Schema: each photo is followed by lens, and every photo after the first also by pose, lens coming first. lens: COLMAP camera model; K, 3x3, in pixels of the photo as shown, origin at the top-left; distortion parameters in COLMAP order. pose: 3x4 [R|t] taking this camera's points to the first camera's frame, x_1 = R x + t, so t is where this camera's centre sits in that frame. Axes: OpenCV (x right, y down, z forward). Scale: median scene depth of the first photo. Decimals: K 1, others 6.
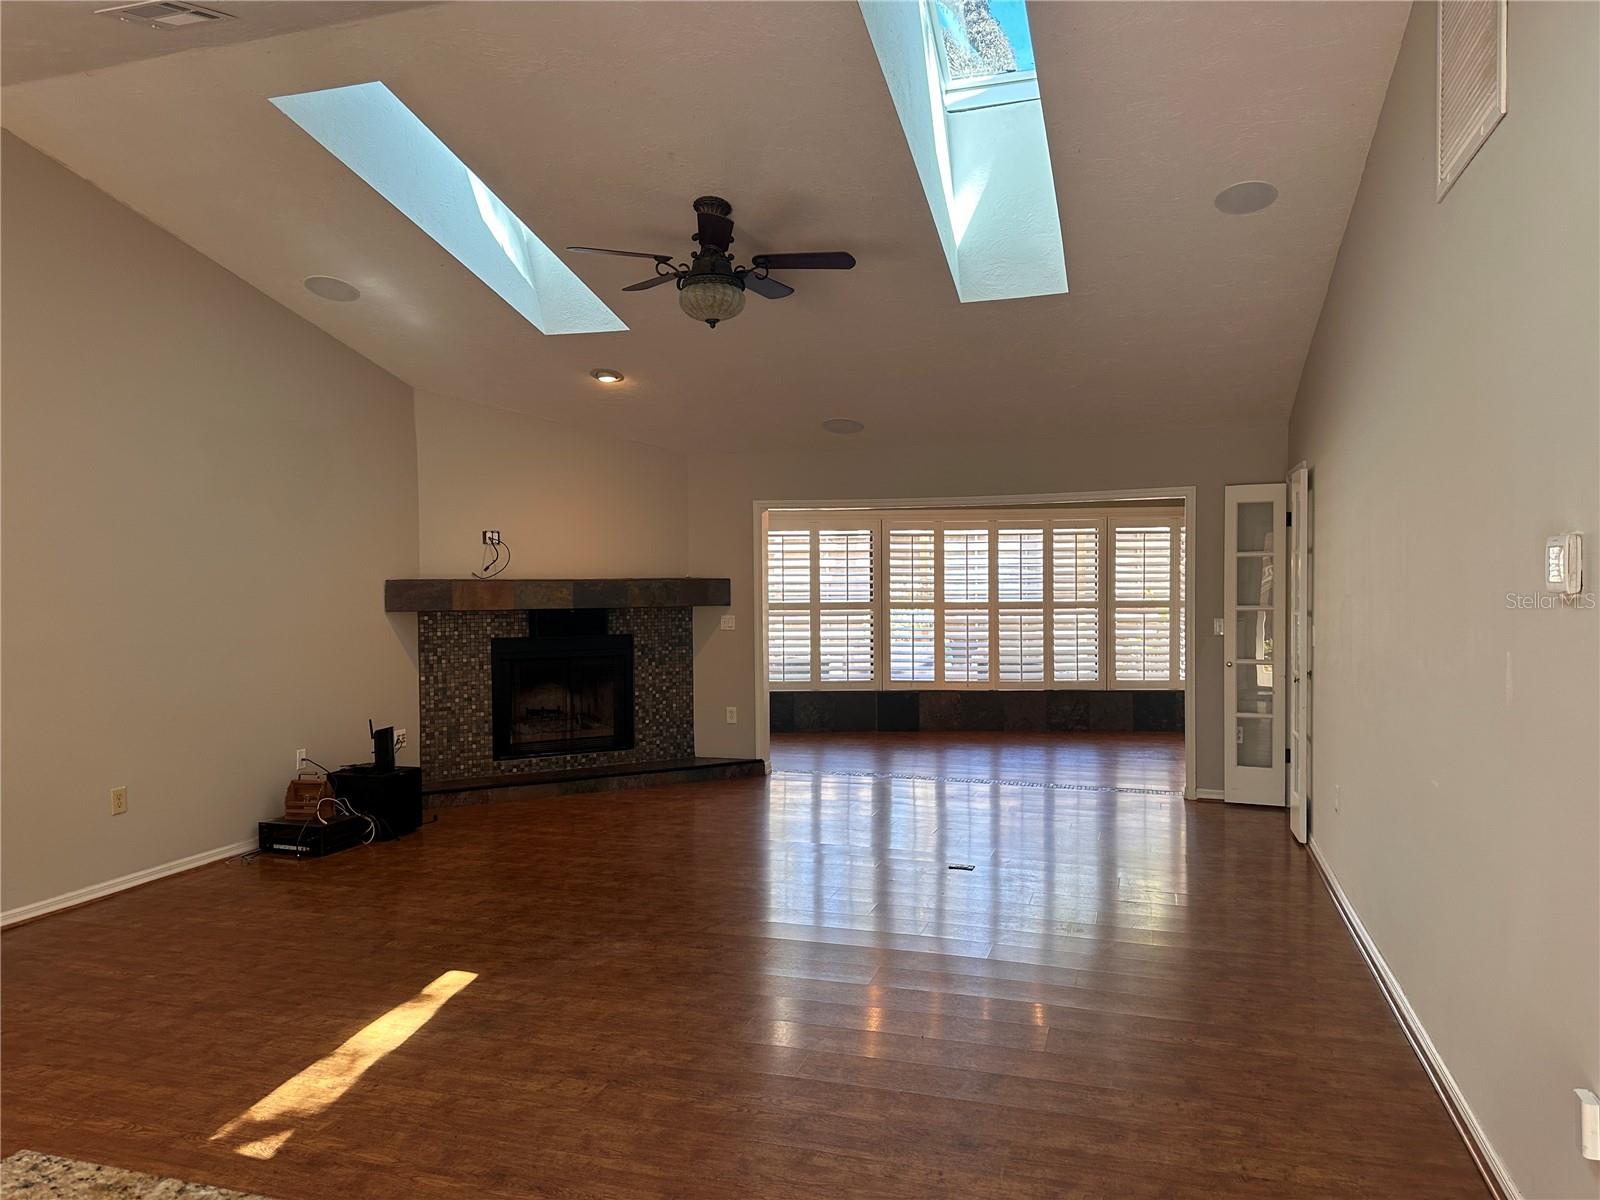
lens RADIAL K [[1127.8, 0, 805.7], [0, 1127.8, 597.3], [0, 0, 1]] dist [0.064026, -0.103141]
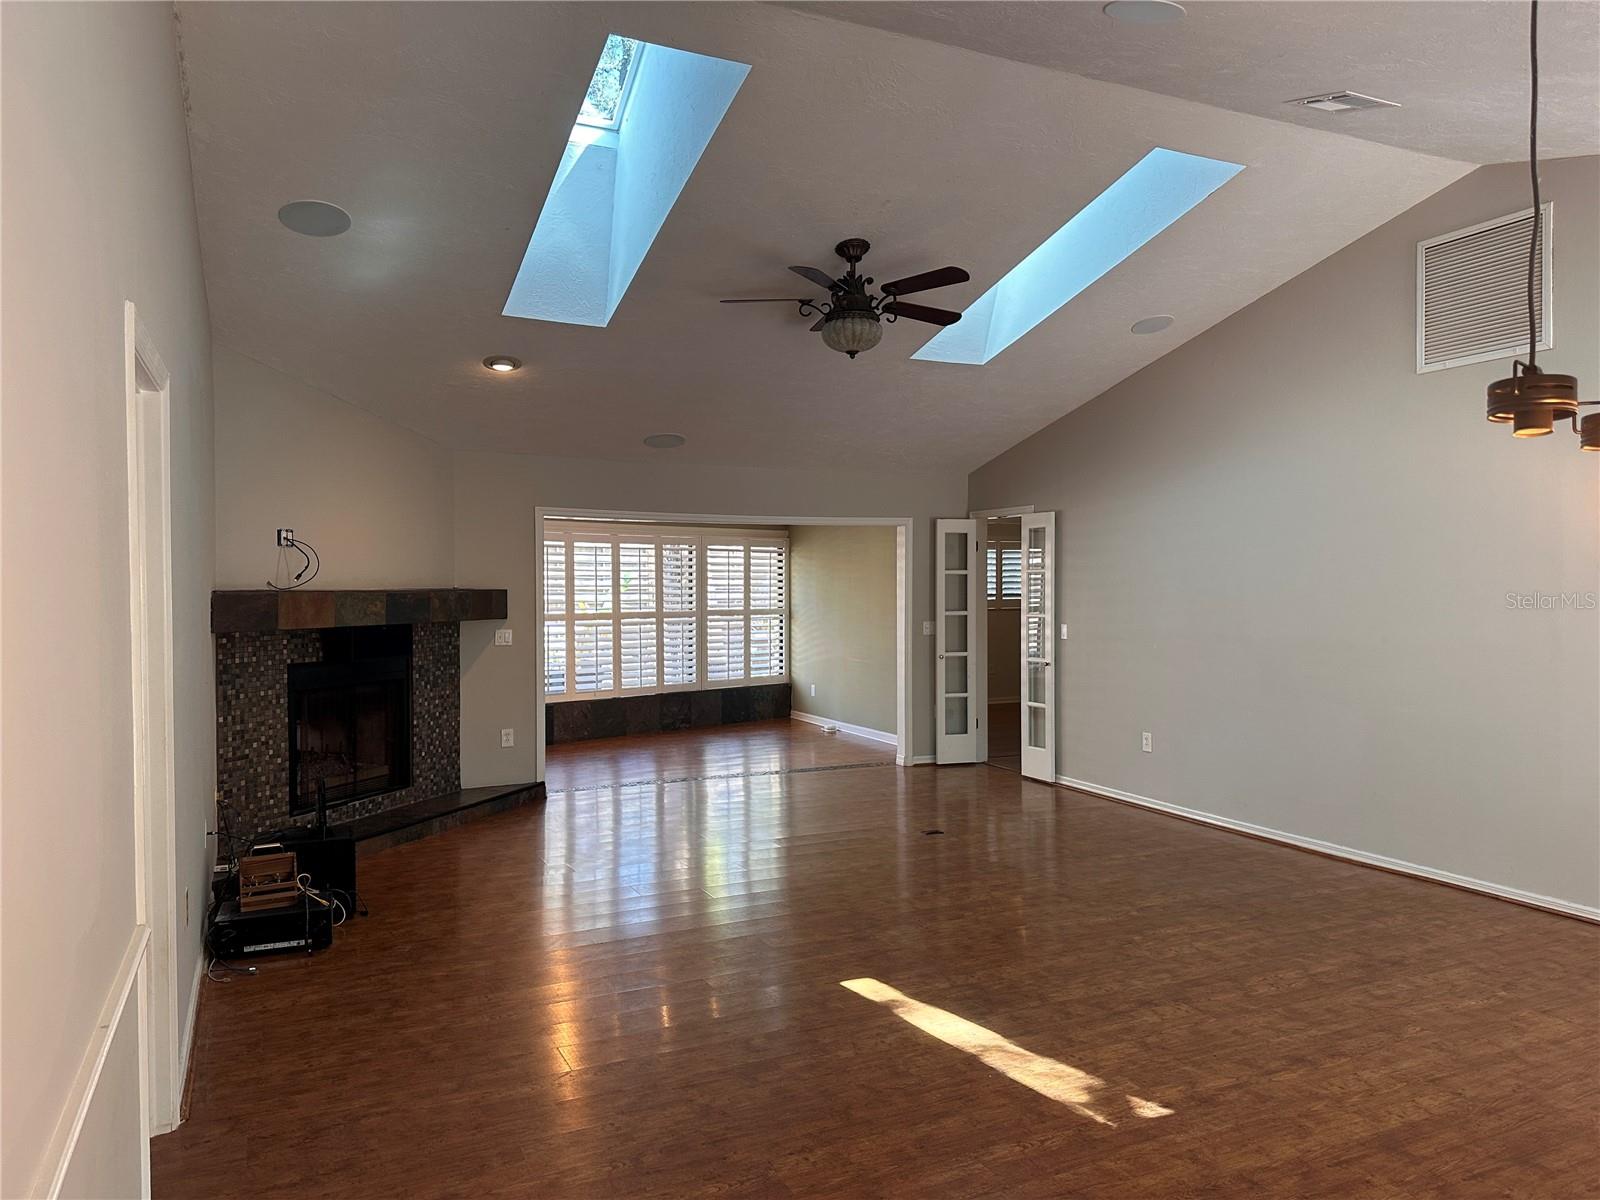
lens RADIAL K [[1098.9, 0, 869.4], [0, 1098.9, 594.3], [0, 0, 1]] dist [0.153353, -0.291397]
pose [[0.730254, -0.002096, 0.683173, -0.519259], [0.011620, 0.999889, -0.009353, -0.000835], [-0.683077, 0.014768, 0.730197, 0.145088]]
